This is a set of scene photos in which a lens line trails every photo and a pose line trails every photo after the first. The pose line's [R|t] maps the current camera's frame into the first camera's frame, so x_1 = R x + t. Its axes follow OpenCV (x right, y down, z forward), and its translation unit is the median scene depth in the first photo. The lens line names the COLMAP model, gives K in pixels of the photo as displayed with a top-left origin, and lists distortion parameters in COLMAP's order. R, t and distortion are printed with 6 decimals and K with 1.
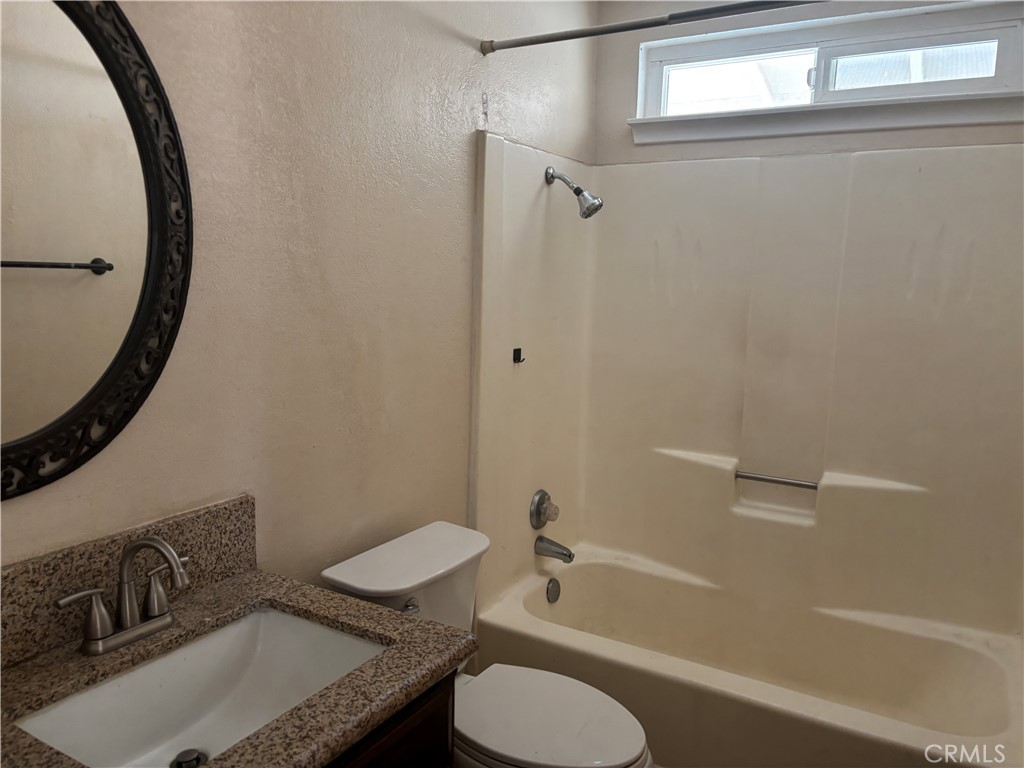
lens RADIAL K [[775.6, 0, 512.0], [0, 775.6, 384.0], [0, 0, 1]] dist [0.052862, -0.078224]
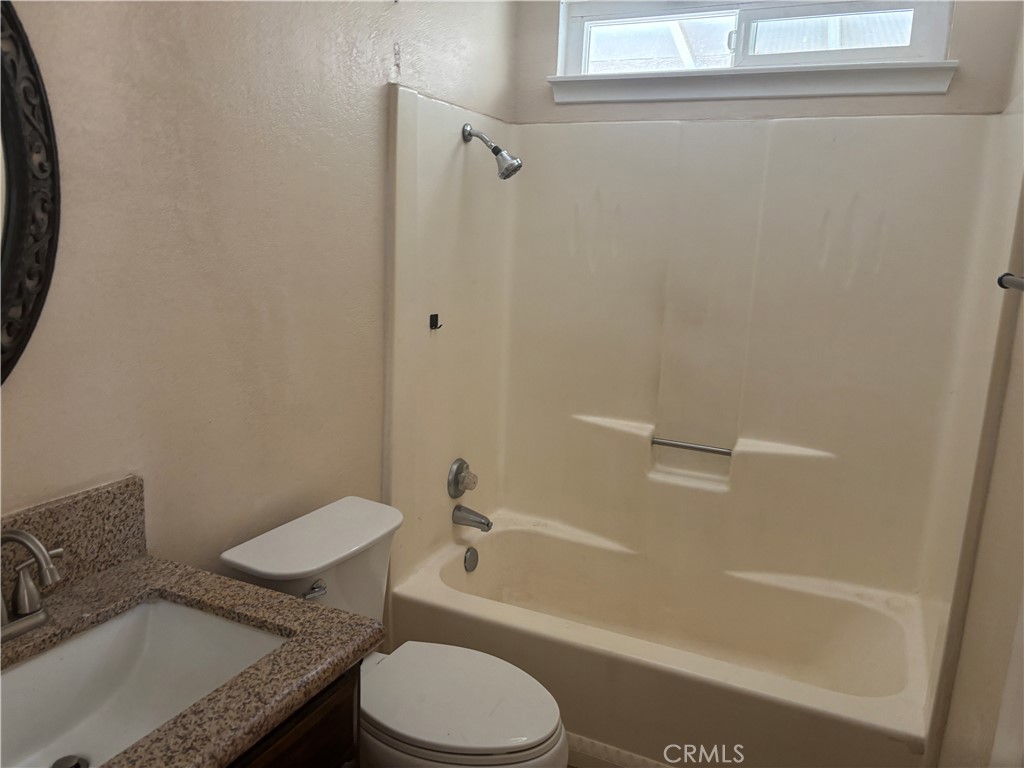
lens RADIAL K [[775.6, 0, 512.0], [0, 775.6, 384.0], [0, 0, 1]] dist [0.052862, -0.078224]
pose [[0.995163, -0.001905, 0.098216, 0.011123], [-0.003194, 0.998656, 0.051729, -0.011941], [-0.098183, -0.051793, 0.993820, 0.032666]]
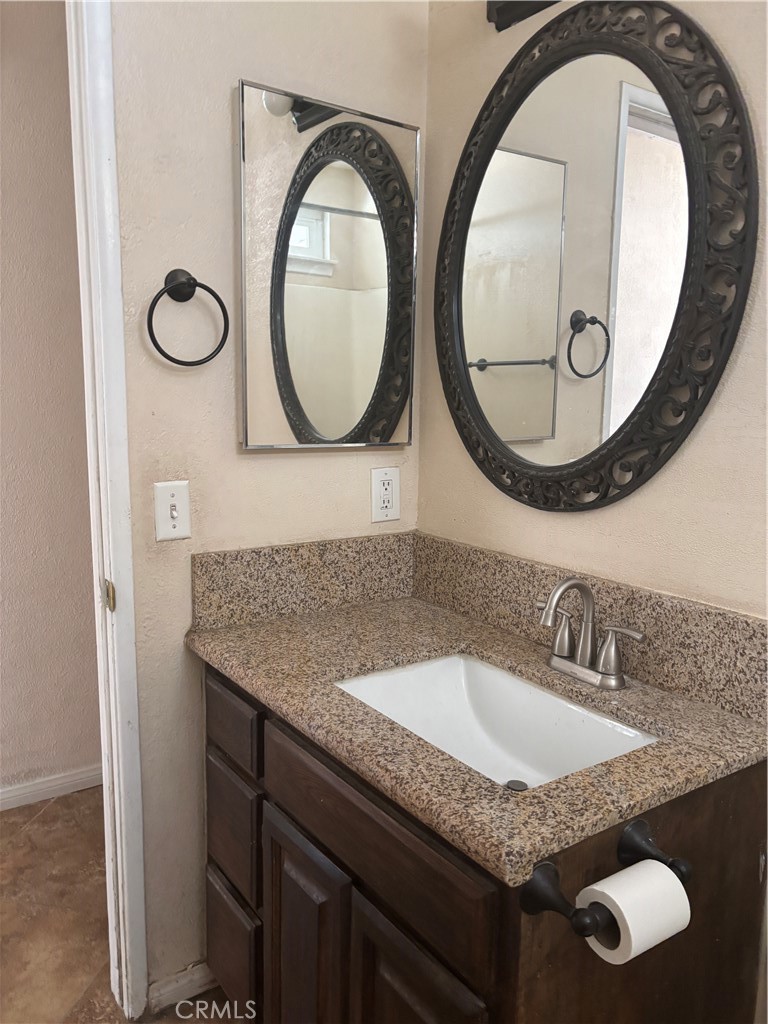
lens RADIAL K [[775.6, 0, 384.0], [0, 775.6, 512.0], [0, 0, 1]] dist [0.052862, -0.078224]
pose [[-0.420886, 0.104113, -0.901119, 0.317286], [-0.157416, 0.969936, 0.185589, -0.021189], [0.893350, 0.219963, -0.391844, 0.676419]]
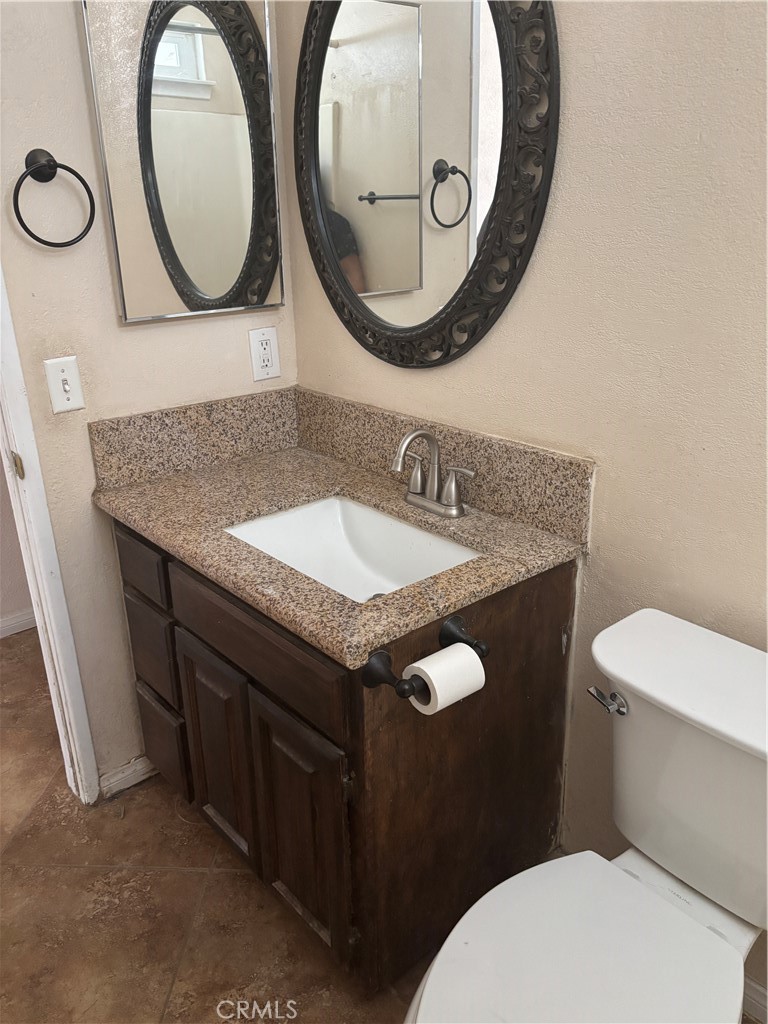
lens RADIAL K [[774.9, 0, 366.9], [0, 774.9, 517.8], [0, 0, 1]] dist [0.041609, -0.053808]
pose [[-0.335106, 0.329028, -0.882862, 0.386079], [-0.124194, 0.913439, 0.387564, -0.076294], [0.933959, 0.239521, -0.265236, 0.744158]]
